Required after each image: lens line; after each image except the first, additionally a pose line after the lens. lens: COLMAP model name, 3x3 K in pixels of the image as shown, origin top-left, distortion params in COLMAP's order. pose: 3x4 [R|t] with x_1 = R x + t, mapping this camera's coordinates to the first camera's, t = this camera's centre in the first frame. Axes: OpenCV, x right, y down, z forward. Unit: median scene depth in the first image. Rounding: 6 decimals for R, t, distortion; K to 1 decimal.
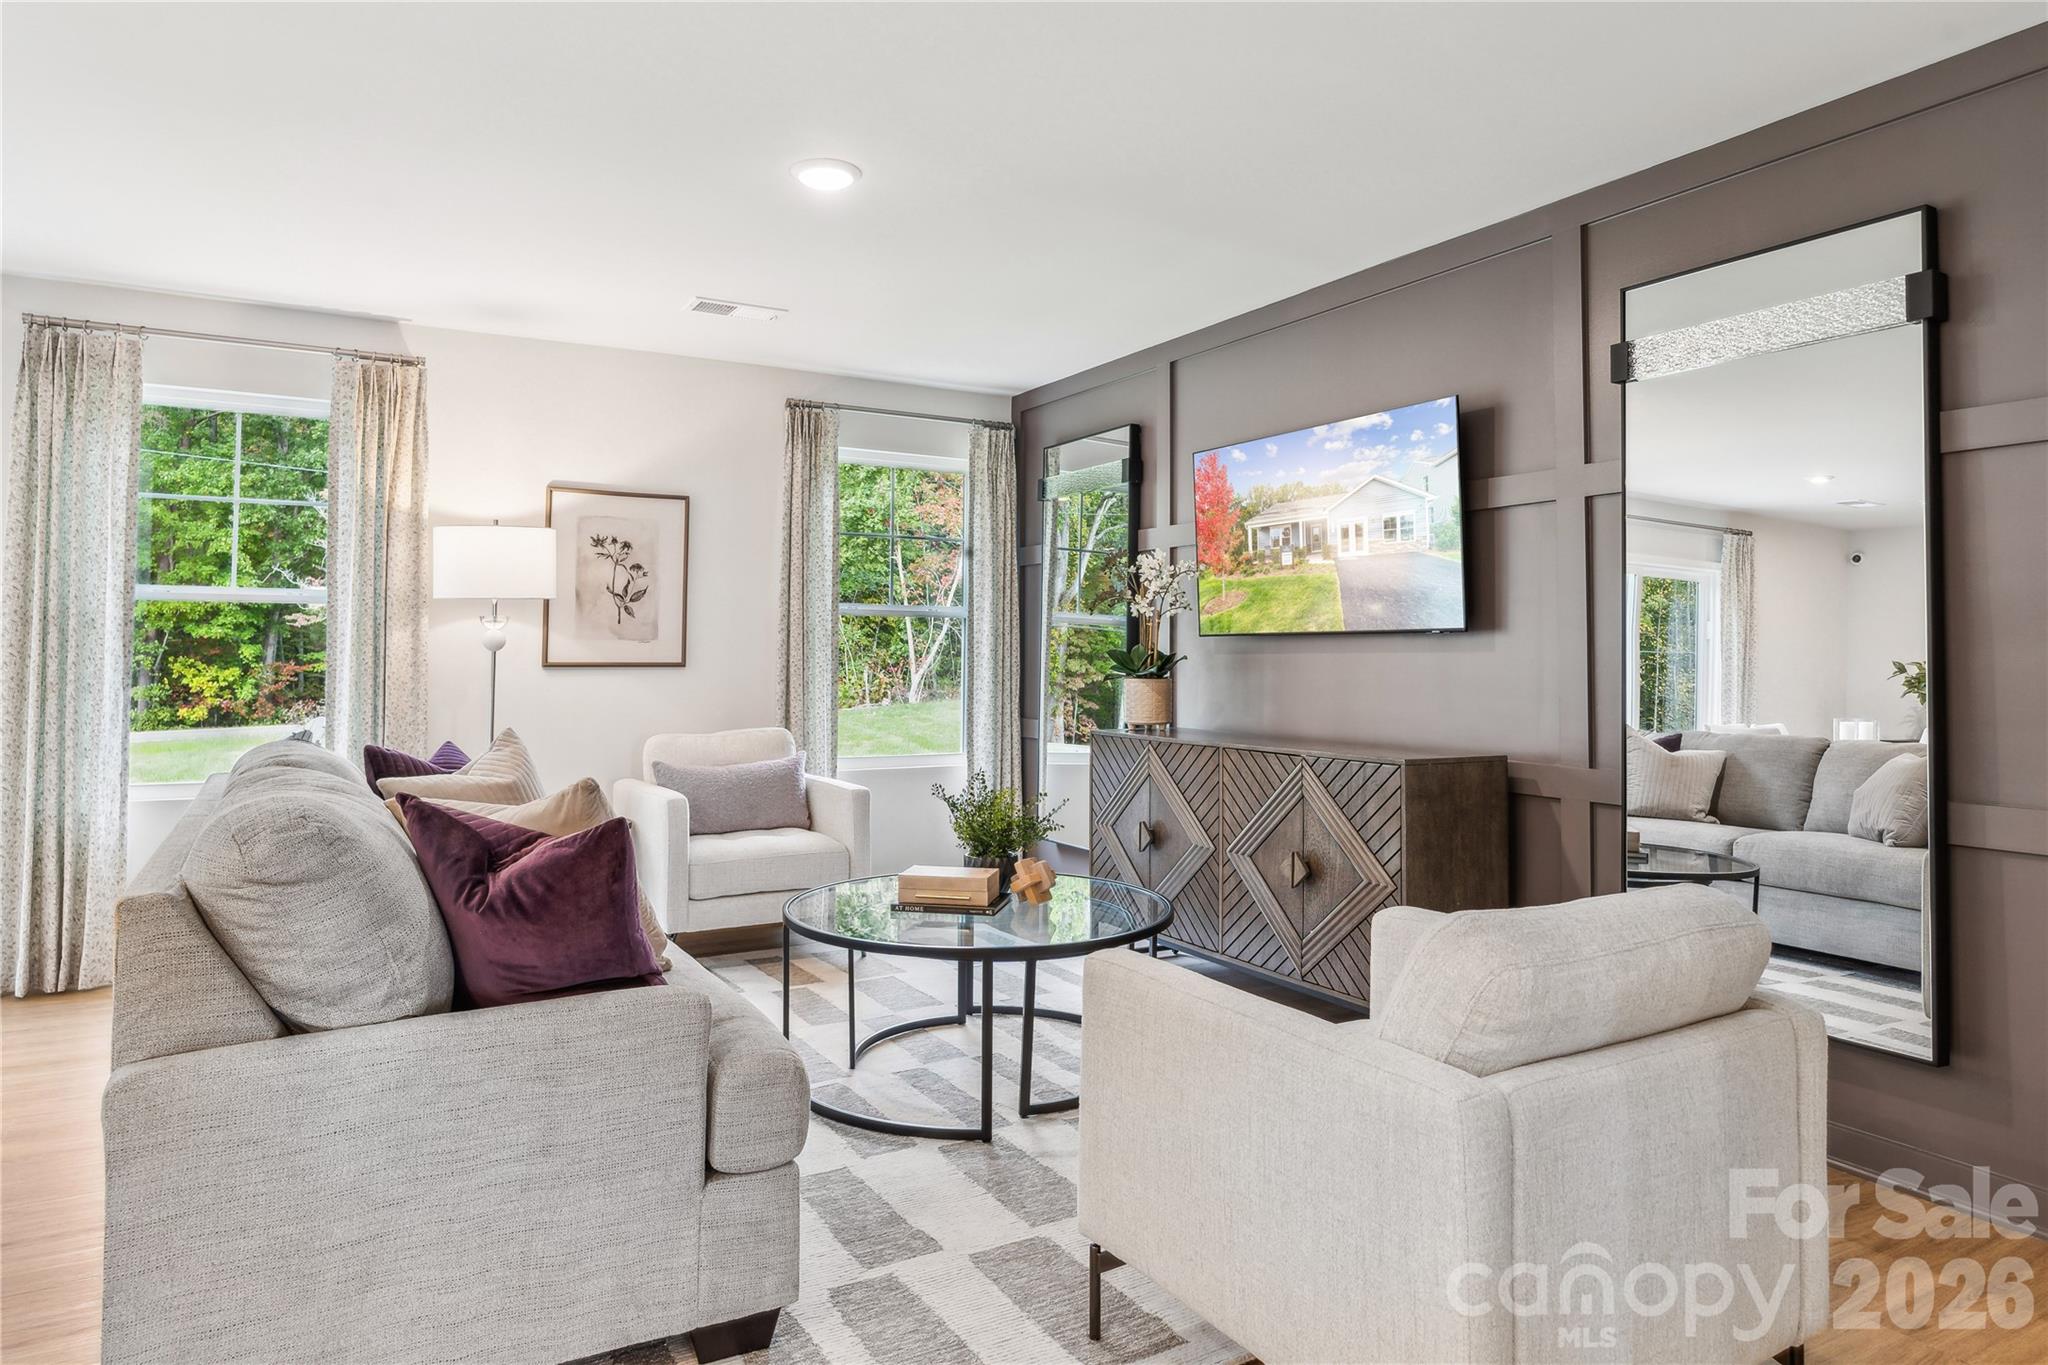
lens RADIAL K [[1208.1, 0, 984.7], [0, 1208.1, 609.5], [0, 0, 1]] dist [-0.005549, 0.003099]
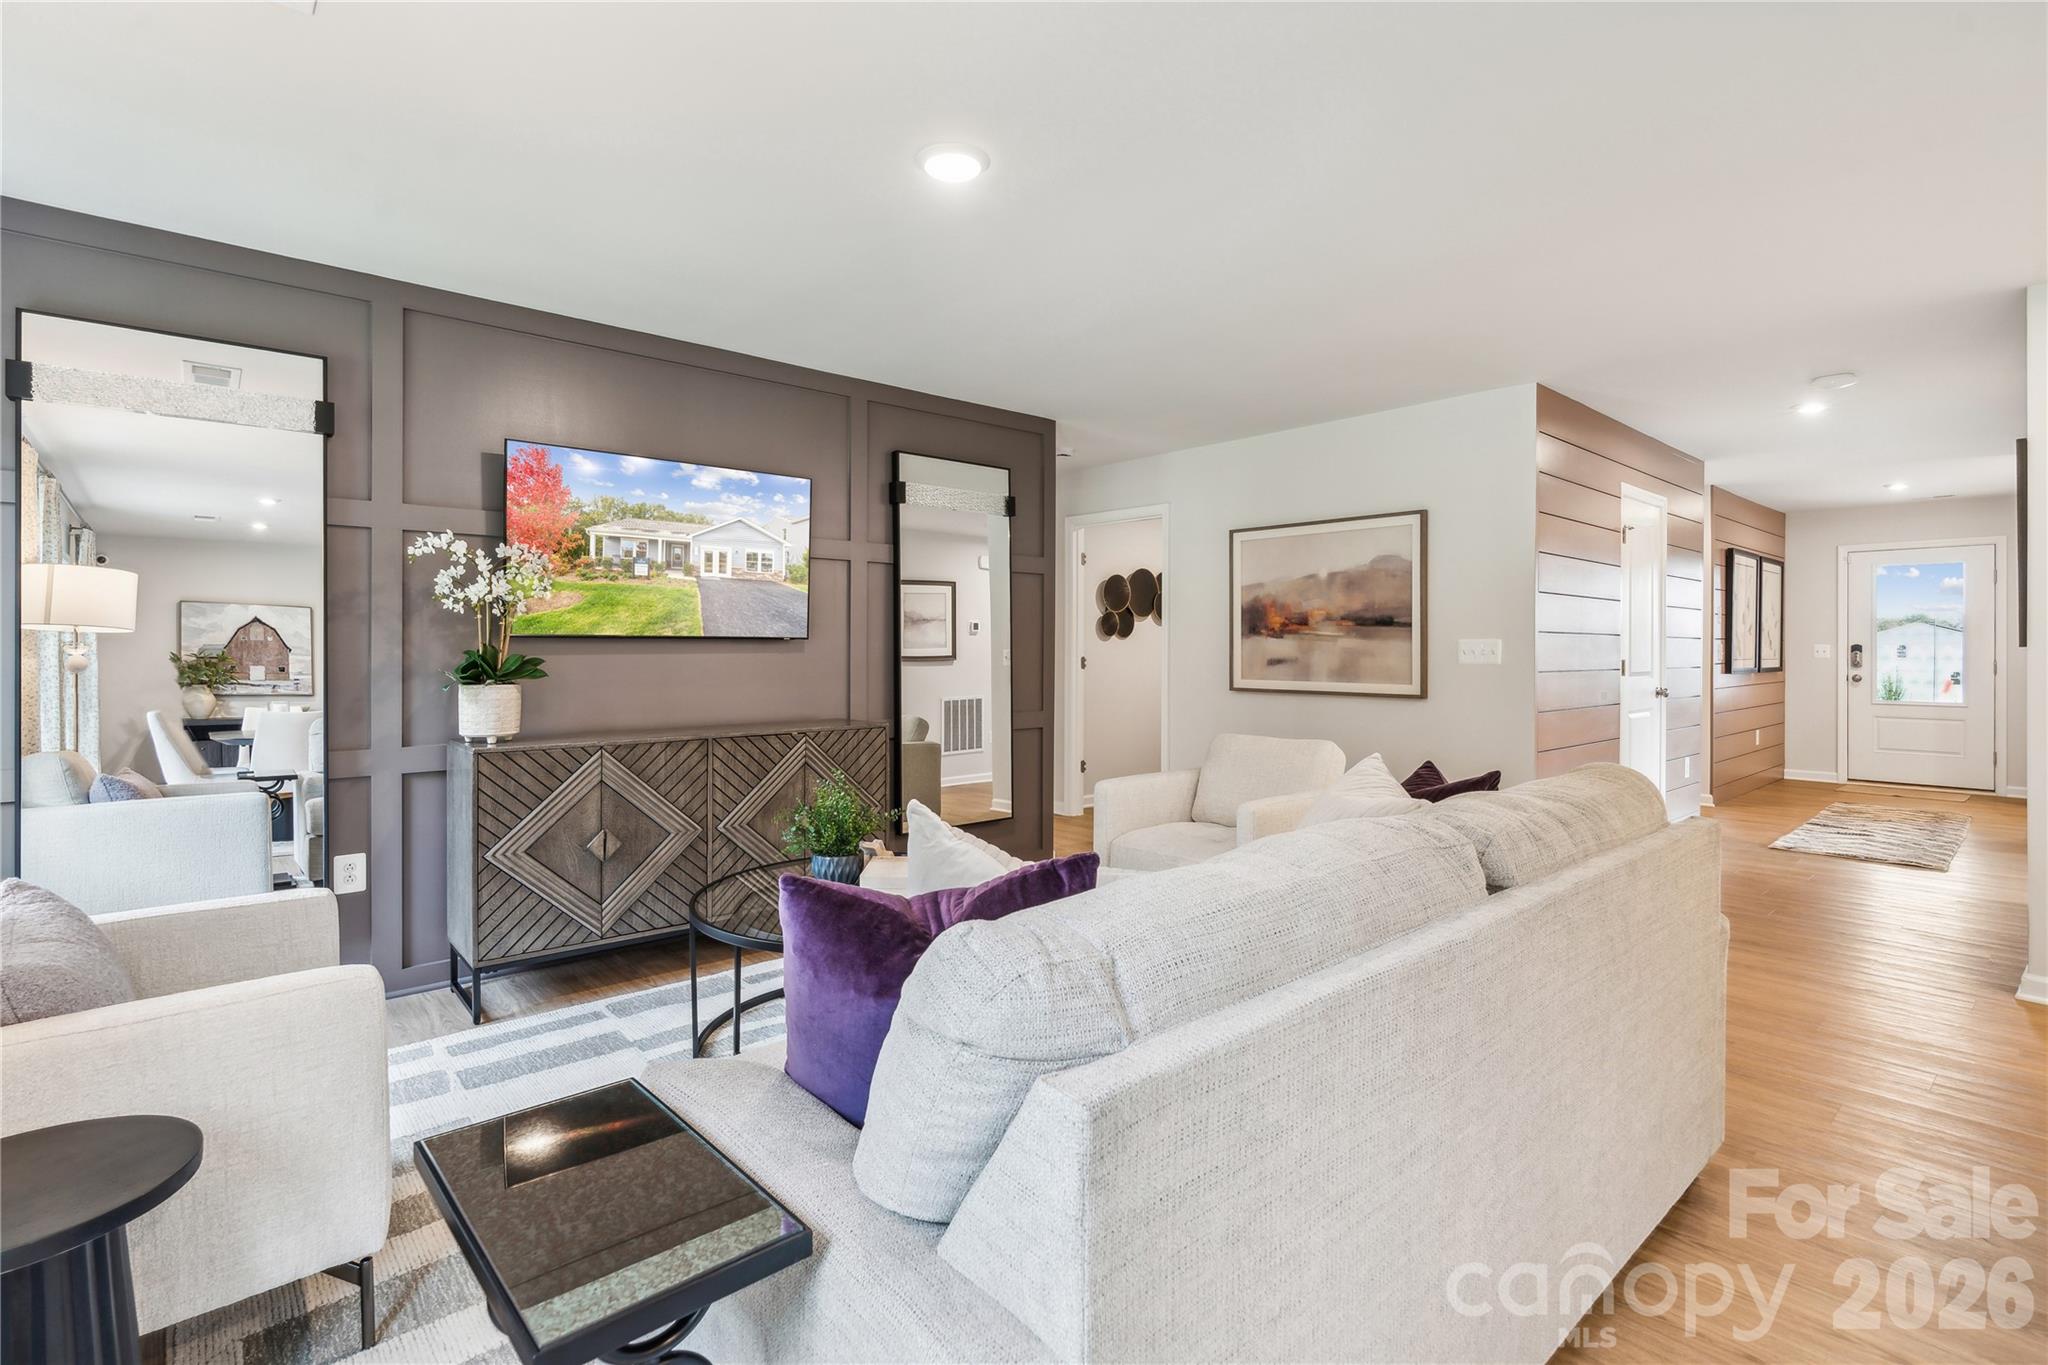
lens RADIAL K [[958.4, 0, 1030.2], [0, 958.4, 651.2], [0, 0, 1]] dist [-0.004942, 0.000471]
pose [[-0.201520, -0.010985, 0.979423, -0.675548], [-0.046081, 0.998936, 0.001722, 0.014816], [-0.978400, -0.044786, -0.201812, 0.801757]]
